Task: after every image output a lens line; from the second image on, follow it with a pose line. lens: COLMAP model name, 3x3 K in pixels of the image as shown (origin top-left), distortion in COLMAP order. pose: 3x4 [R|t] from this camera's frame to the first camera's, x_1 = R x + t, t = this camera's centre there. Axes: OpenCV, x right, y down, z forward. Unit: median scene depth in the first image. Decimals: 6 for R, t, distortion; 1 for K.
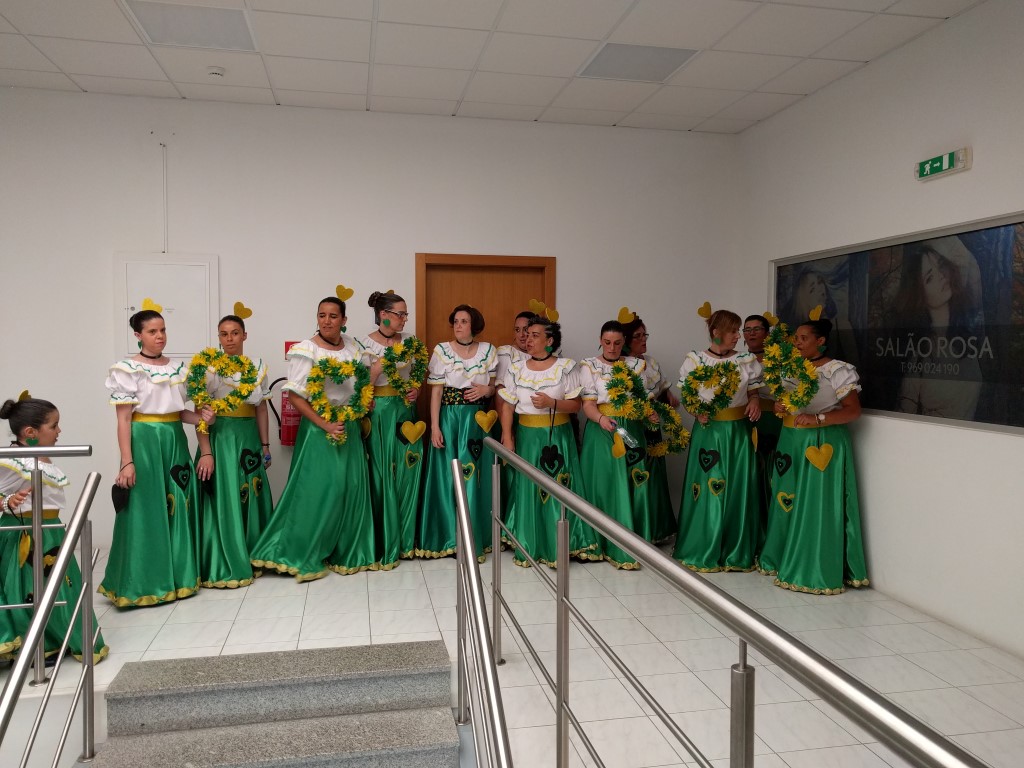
lens RADIAL K [[777.9, 0, 514.9], [0, 777.9, 383.7], [0, 0, 1]] dist [-0.008550, 0.038609]
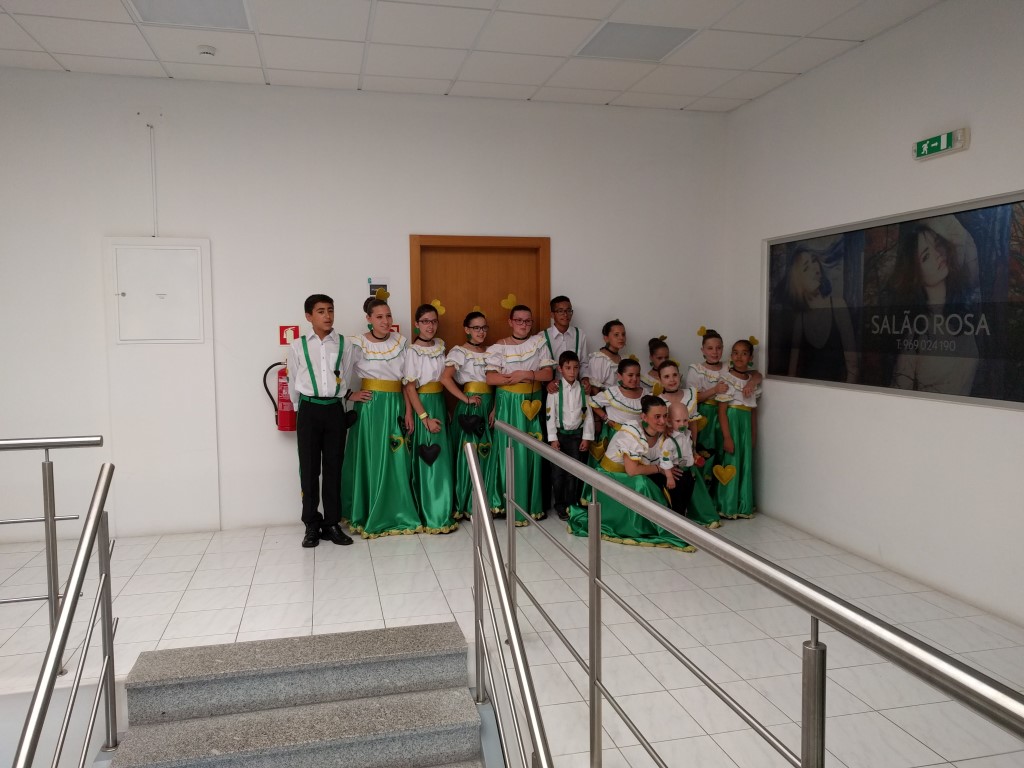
lens RADIAL K [[777.9, 0, 514.4], [0, 777.9, 384.1], [0, 0, 1]] dist [-0.008550, 0.038609]
pose [[0.999256, -0.015409, 0.035362, -0.043466], [0.014434, 0.999513, 0.027679, -0.004685], [-0.035772, -0.027148, 0.998991, -0.002796]]
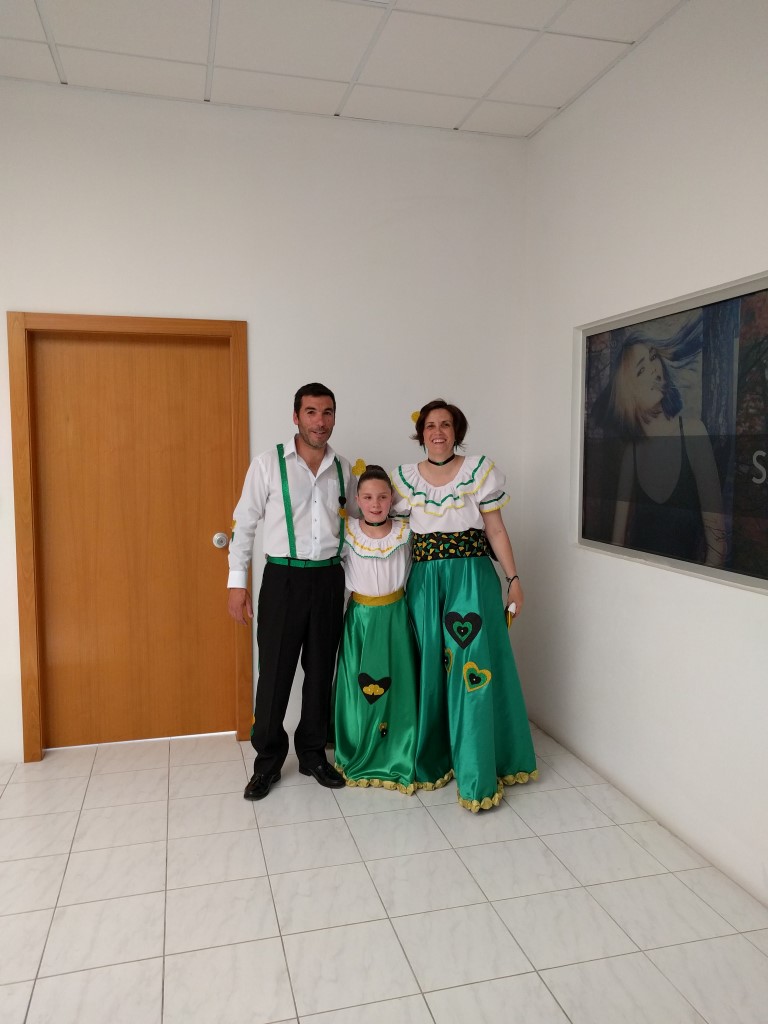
lens RADIAL K [[777.9, 0, 382.8], [0, 777.9, 512.3], [0, 0, 1]] dist [-0.008550, 0.038609]
pose [[0.998207, -0.009498, 0.059105, 0.171721], [0.007390, 0.999333, 0.035775, -0.039213], [-0.059406, -0.035274, 0.997610, 0.479666]]
